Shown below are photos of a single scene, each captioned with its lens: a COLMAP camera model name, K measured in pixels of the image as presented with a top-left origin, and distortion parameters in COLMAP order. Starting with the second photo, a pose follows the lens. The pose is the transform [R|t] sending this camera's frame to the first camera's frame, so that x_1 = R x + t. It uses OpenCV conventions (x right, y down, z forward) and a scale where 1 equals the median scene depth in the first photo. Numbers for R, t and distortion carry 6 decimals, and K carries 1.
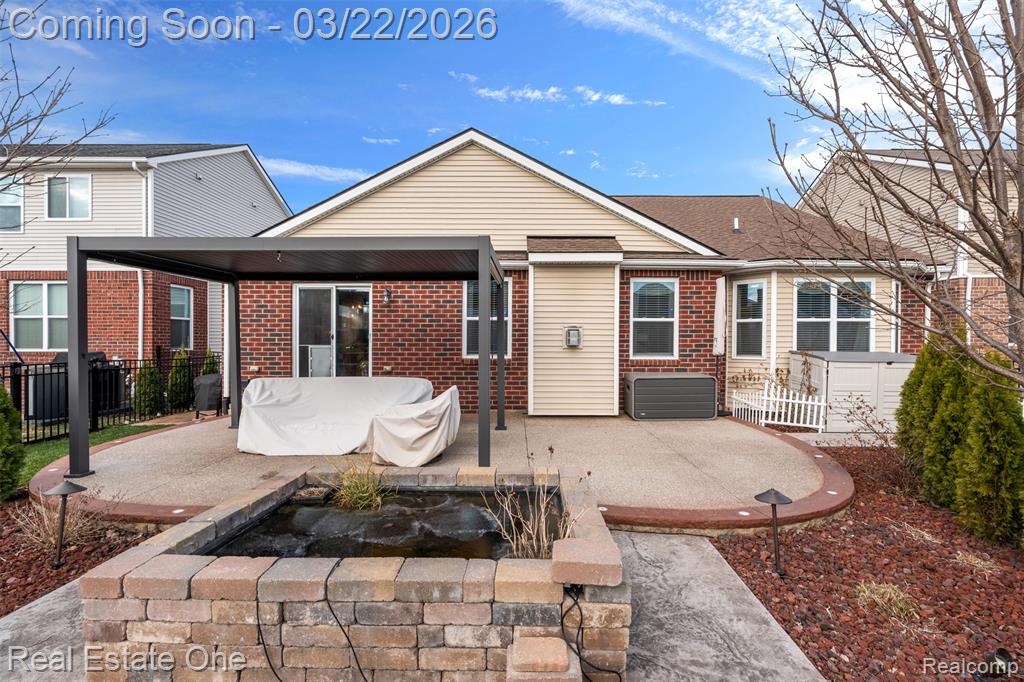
lens RADIAL K [[465.3, 0, 516.2], [0, 465.3, 338.1], [0, 0, 1]] dist [-0.002076, -0.000196]
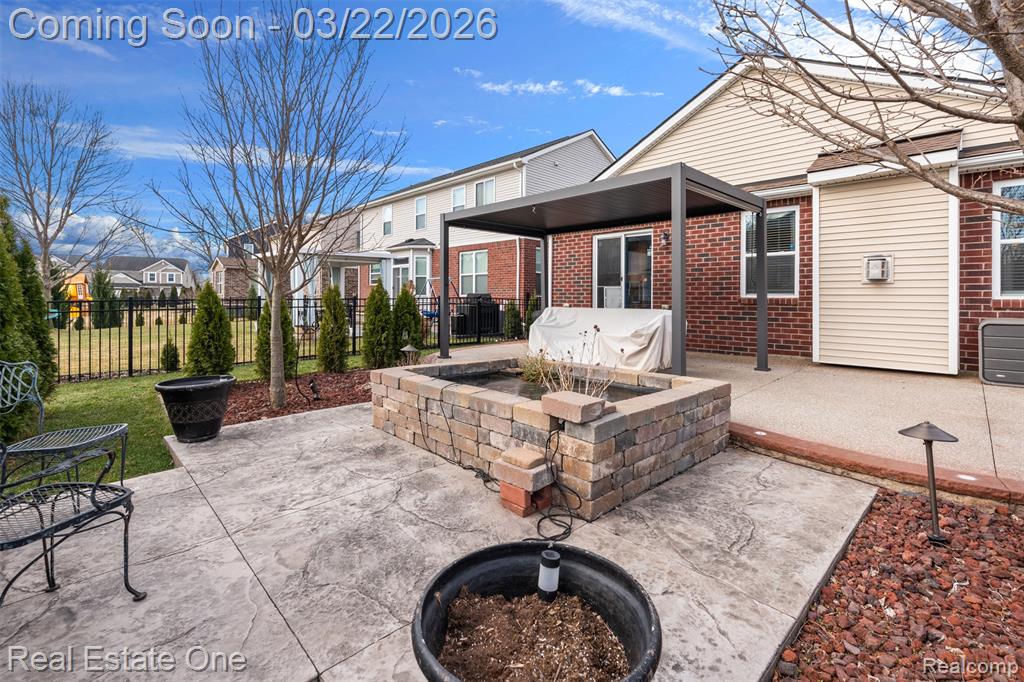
lens RADIAL K [[465.7, 0, 514.0], [0, 465.7, 291.7], [0, 0, 1]] dist [-0.002542, -0.000339]
pose [[0.704693, -0.008319, -0.709464, 0.233999], [-0.005693, 0.999833, -0.017379, 0.050910], [0.709490, 0.016286, 0.704527, 0.003447]]
